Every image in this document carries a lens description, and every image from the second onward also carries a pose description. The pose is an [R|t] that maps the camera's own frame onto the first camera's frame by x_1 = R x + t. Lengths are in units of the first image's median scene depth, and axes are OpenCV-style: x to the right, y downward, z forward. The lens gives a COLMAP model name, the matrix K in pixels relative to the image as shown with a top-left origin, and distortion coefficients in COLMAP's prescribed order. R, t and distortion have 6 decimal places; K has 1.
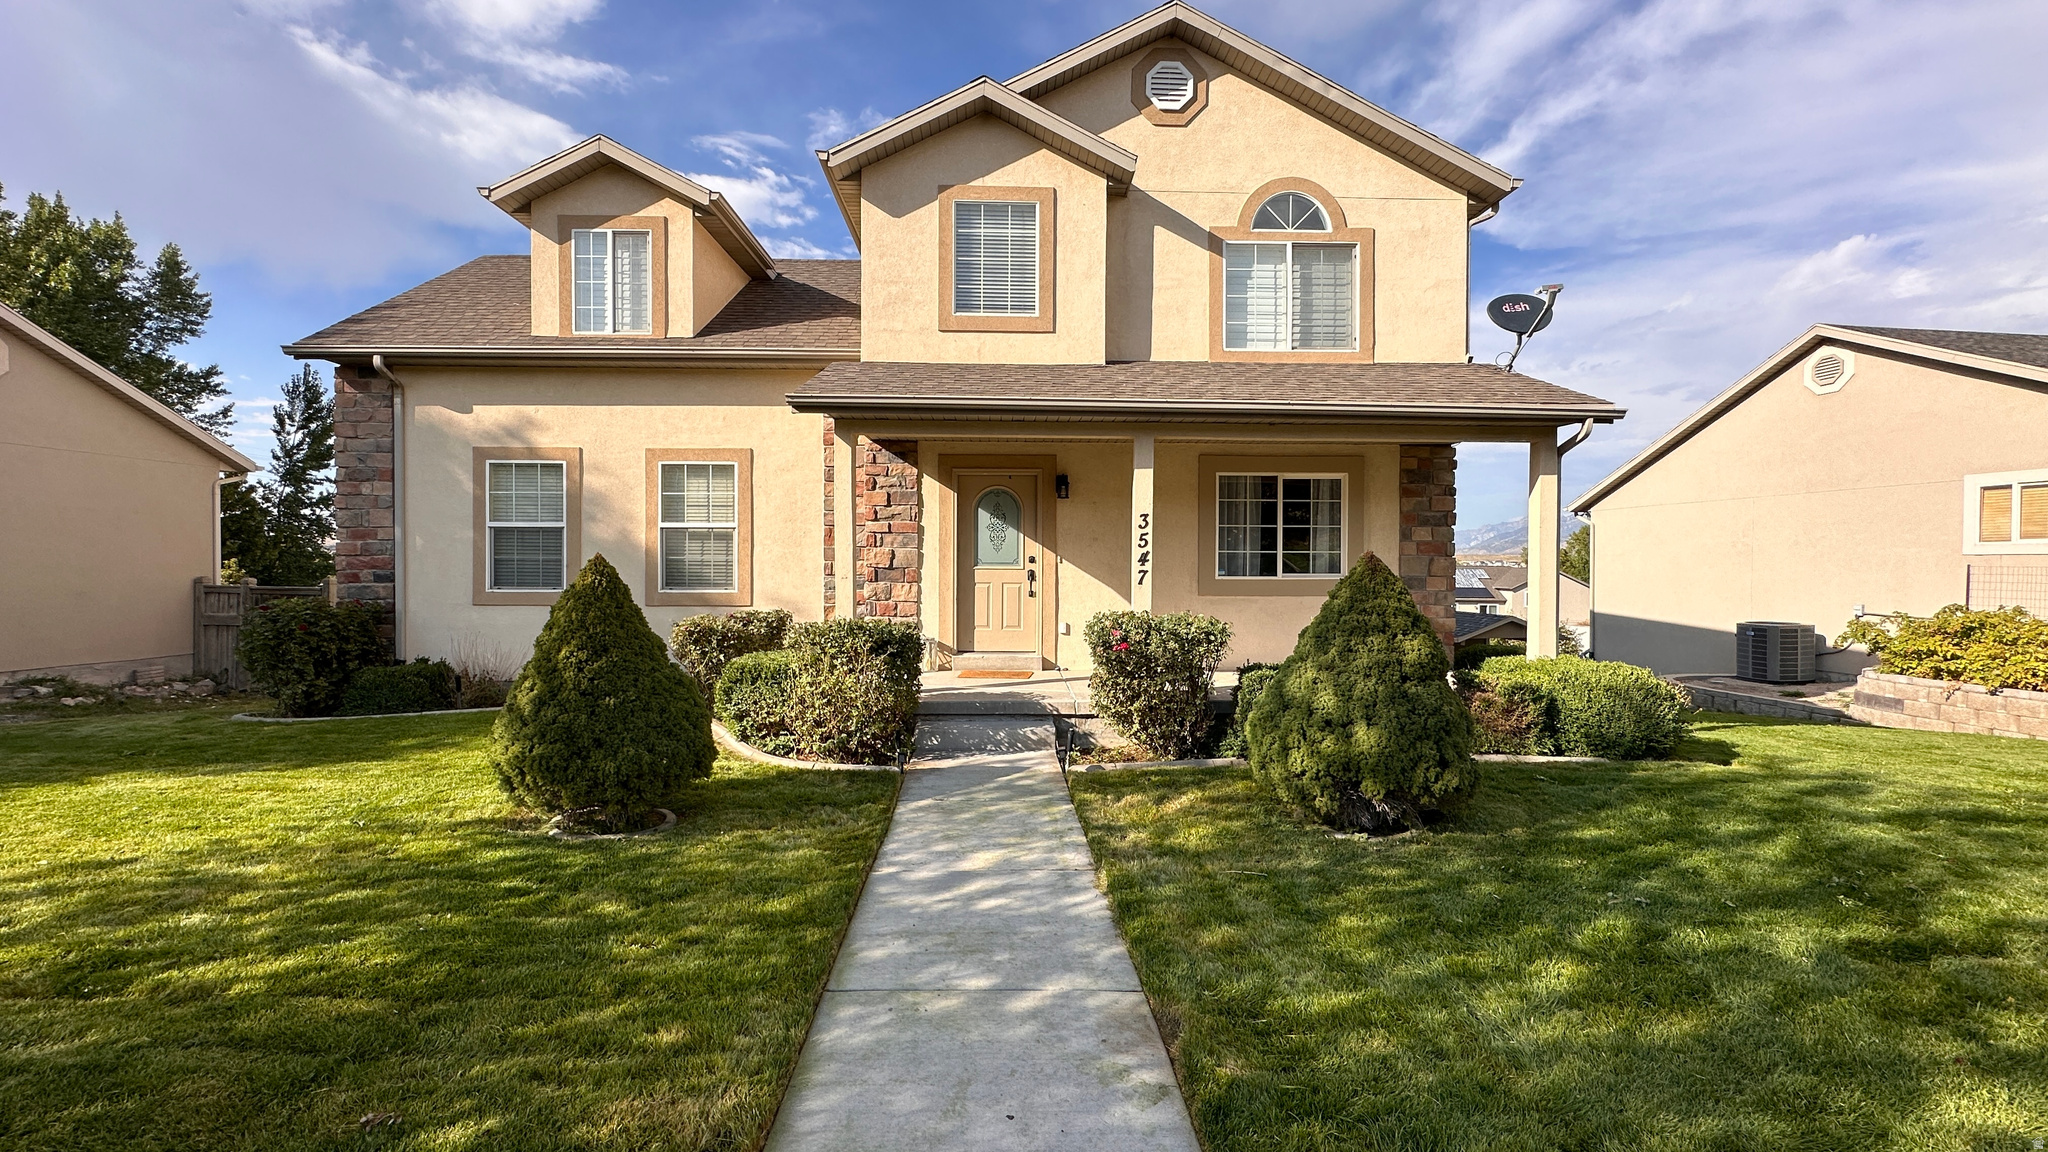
lens RADIAL K [[814.1, 0, 1024.0], [0, 814.1, 576.0], [0, 0, 1]] dist [0.000976, -0.000439]
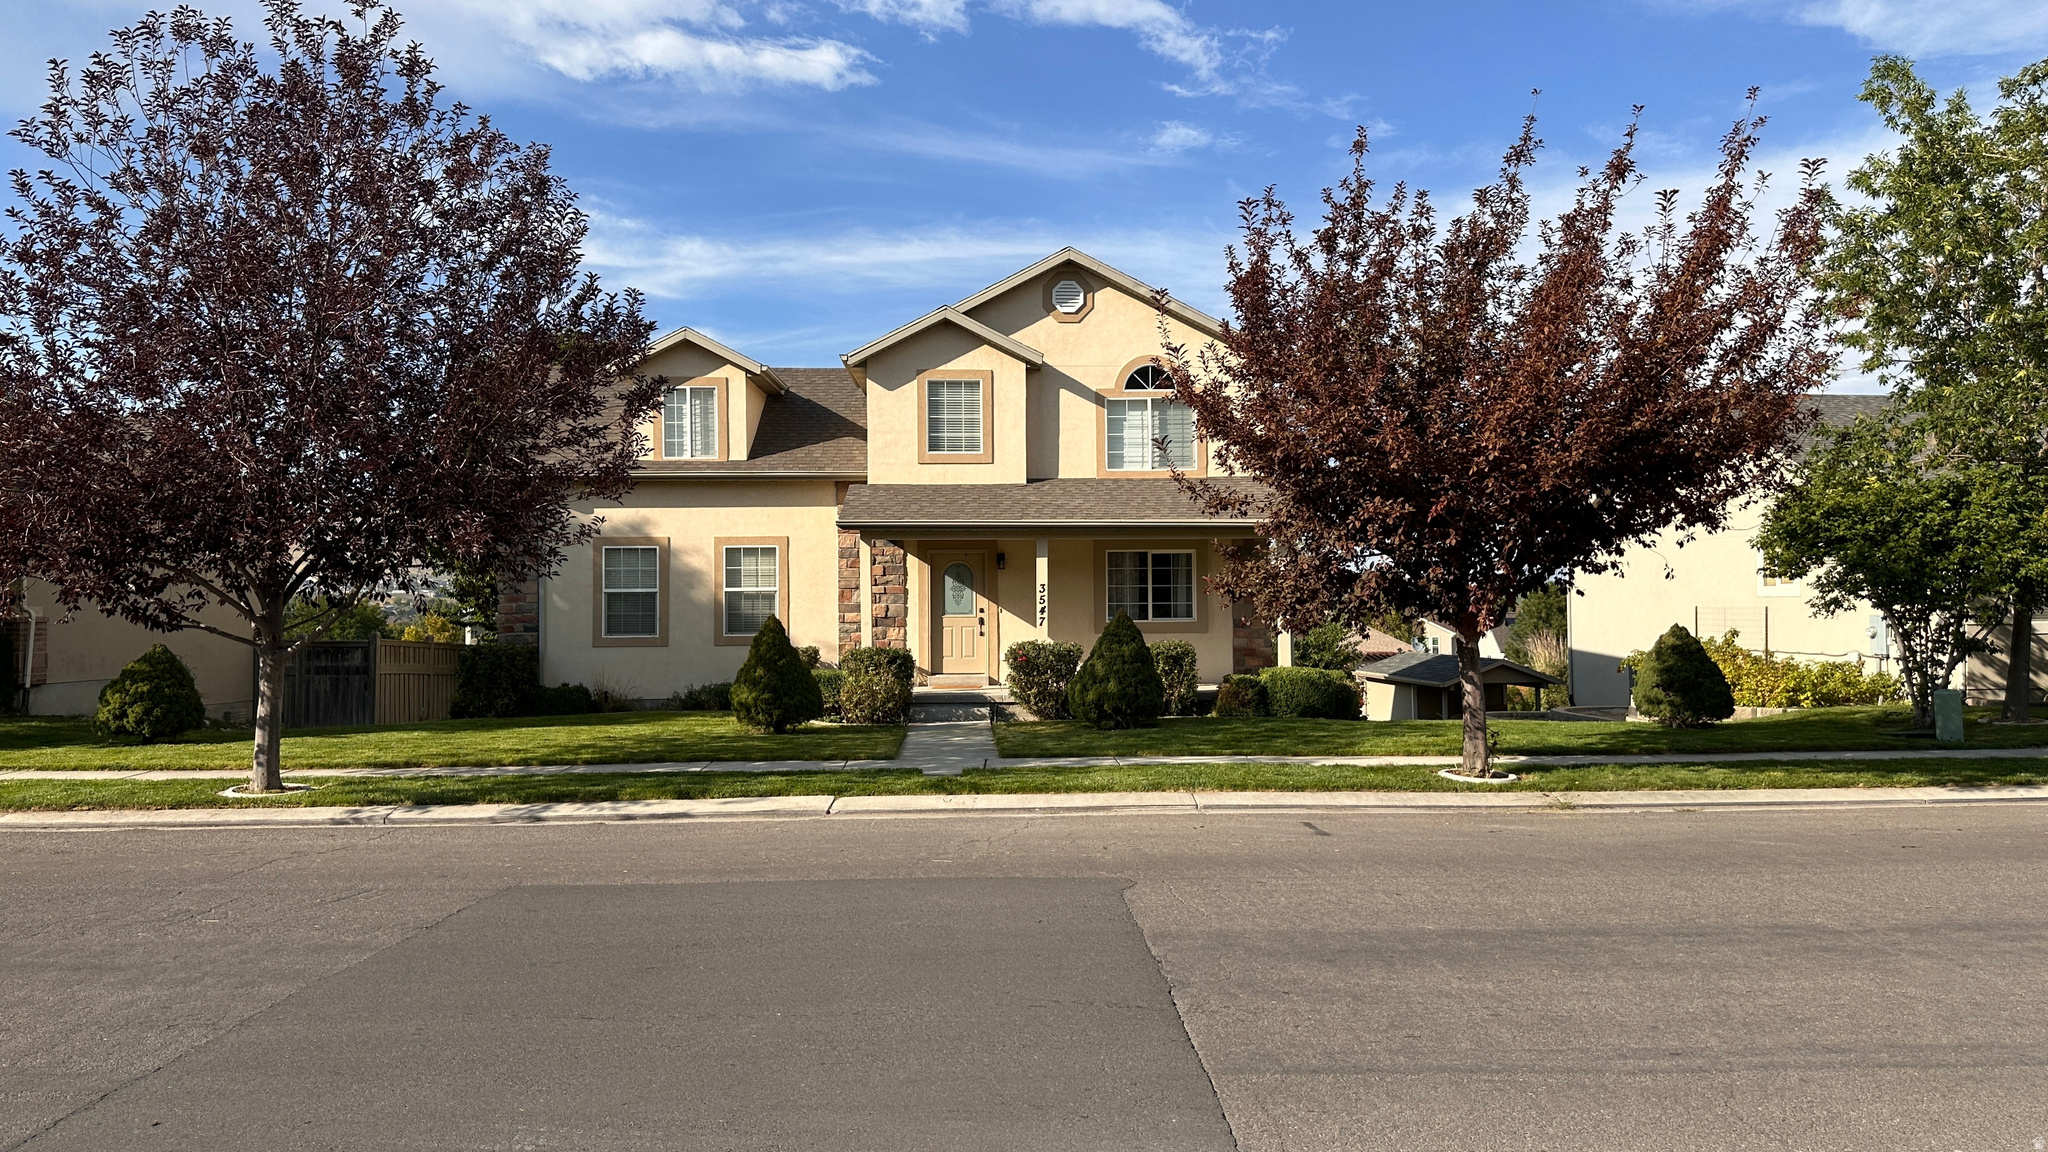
lens RADIAL K [[1478.4, 0, 1024.0], [0, 1478.4, 576.0], [0, 0, 1]] dist [0.341387, 0.000885]
pose [[0.999933, -0.010576, 0.004745, 0.077310], [0.010742, 0.999277, -0.036459, 0.016707], [-0.004356, 0.036507, 0.999324, -1.741984]]
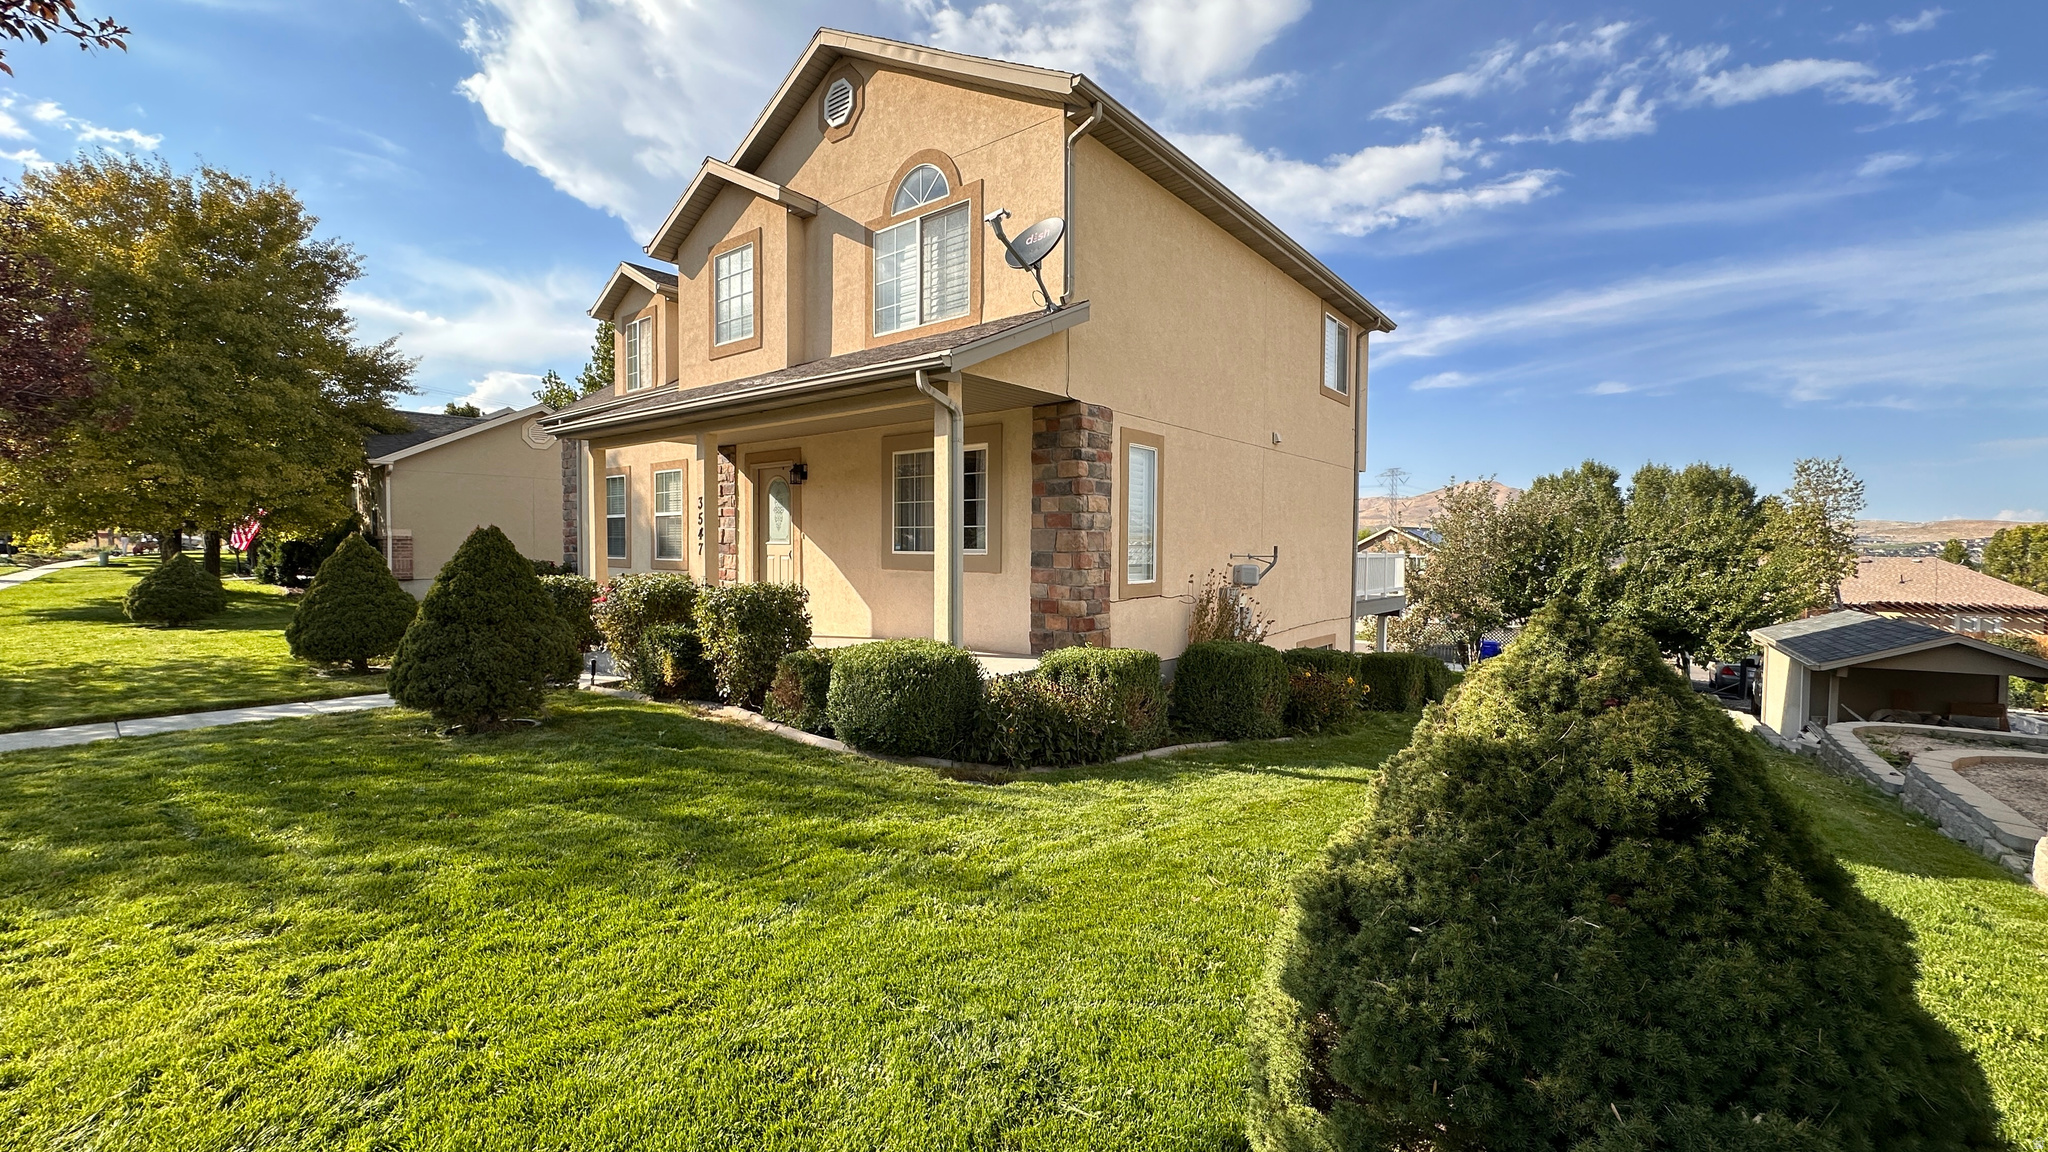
lens RADIAL K [[814.1, 0, 1024.0], [0, 814.1, 576.0], [0, 0, 1]] dist [0.000976, -0.000439]
pose [[0.763124, 0.025210, -0.645760, 1.083356], [-0.011593, 0.999612, 0.025325, 0.004295], [0.646148, -0.011840, 0.763121, 0.313584]]
